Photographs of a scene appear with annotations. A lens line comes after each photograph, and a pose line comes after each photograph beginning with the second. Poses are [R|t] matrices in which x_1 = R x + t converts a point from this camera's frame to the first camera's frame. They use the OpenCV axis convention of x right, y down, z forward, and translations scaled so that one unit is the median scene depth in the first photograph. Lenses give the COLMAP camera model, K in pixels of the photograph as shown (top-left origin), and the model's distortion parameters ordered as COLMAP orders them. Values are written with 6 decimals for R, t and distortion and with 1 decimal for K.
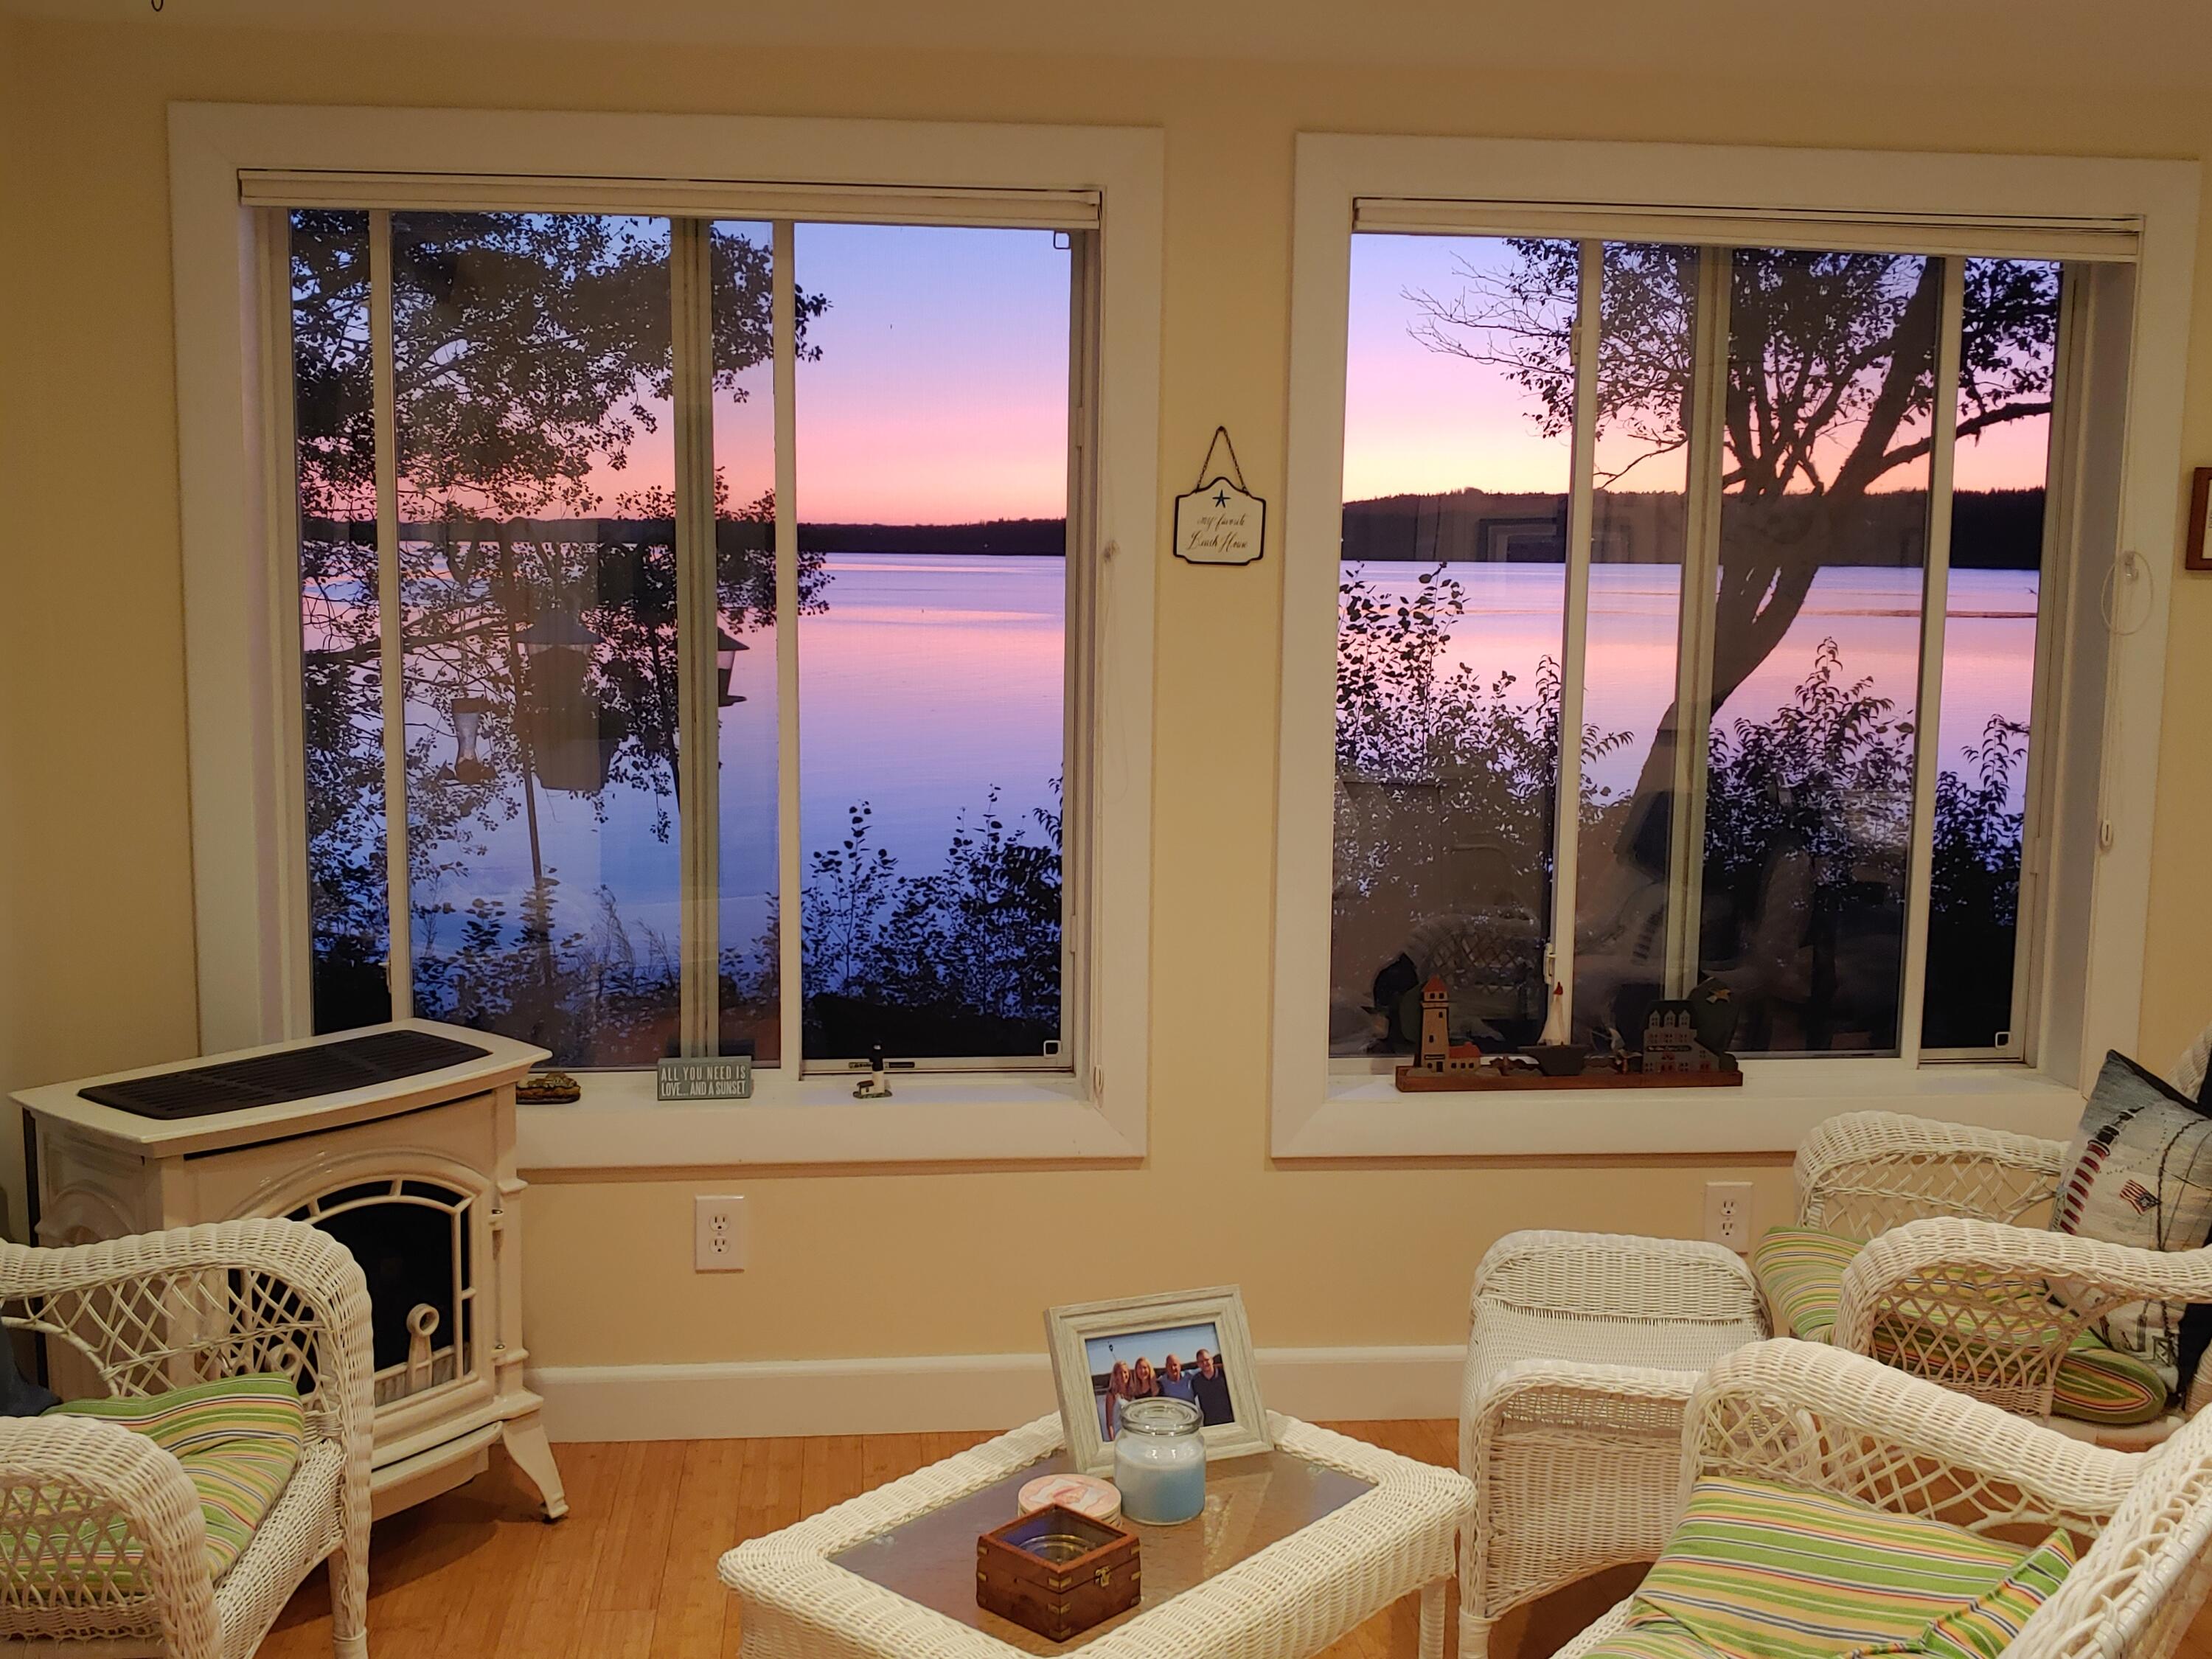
lens RADIAL K [[2055.2, 0, 1112.6], [0, 2055.2, 831.6], [0, 0, 1]] dist [0.018596, 0.000000]
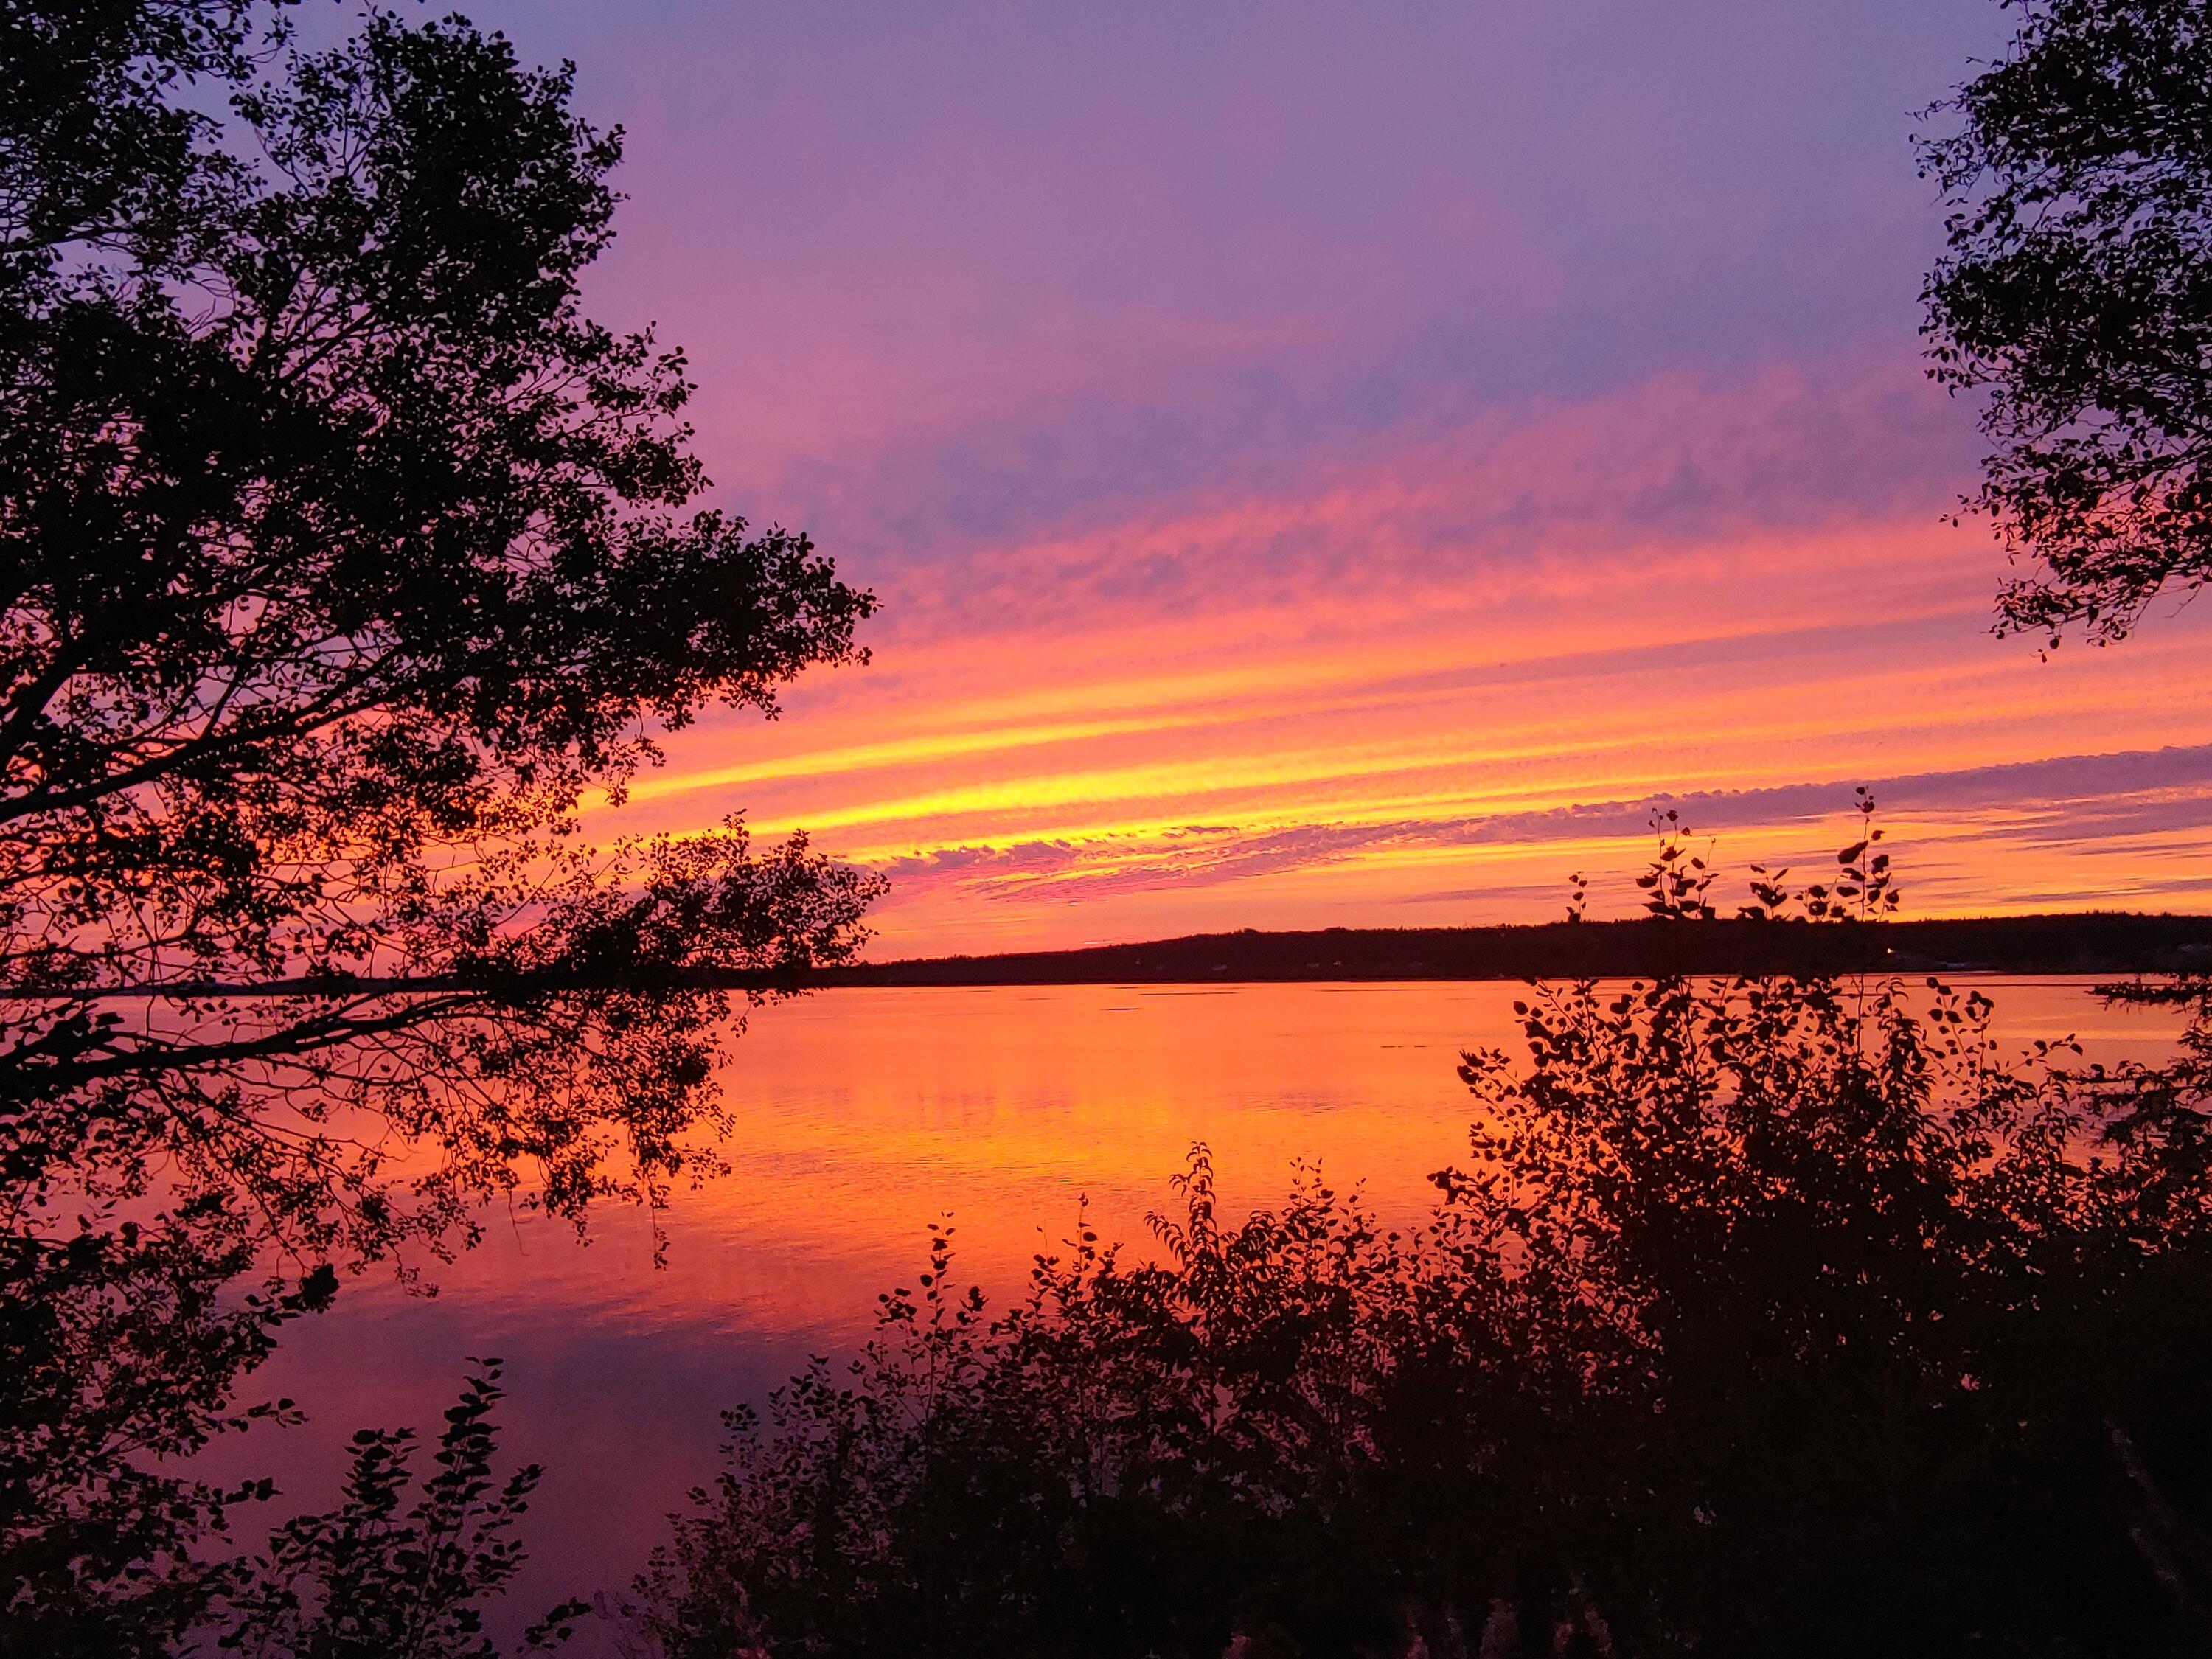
lens RADIAL K [[1637.8, 0, 1093.8], [0, 1637.8, 825.6], [0, 0, 1]] dist [0.001154, 0.000218]
pose [[0.998256, -0.027392, 0.052294, -0.089242], [0.038409, 0.974065, -0.222985, -0.017712], [-0.044830, 0.224605, 0.973418, 0.376527]]
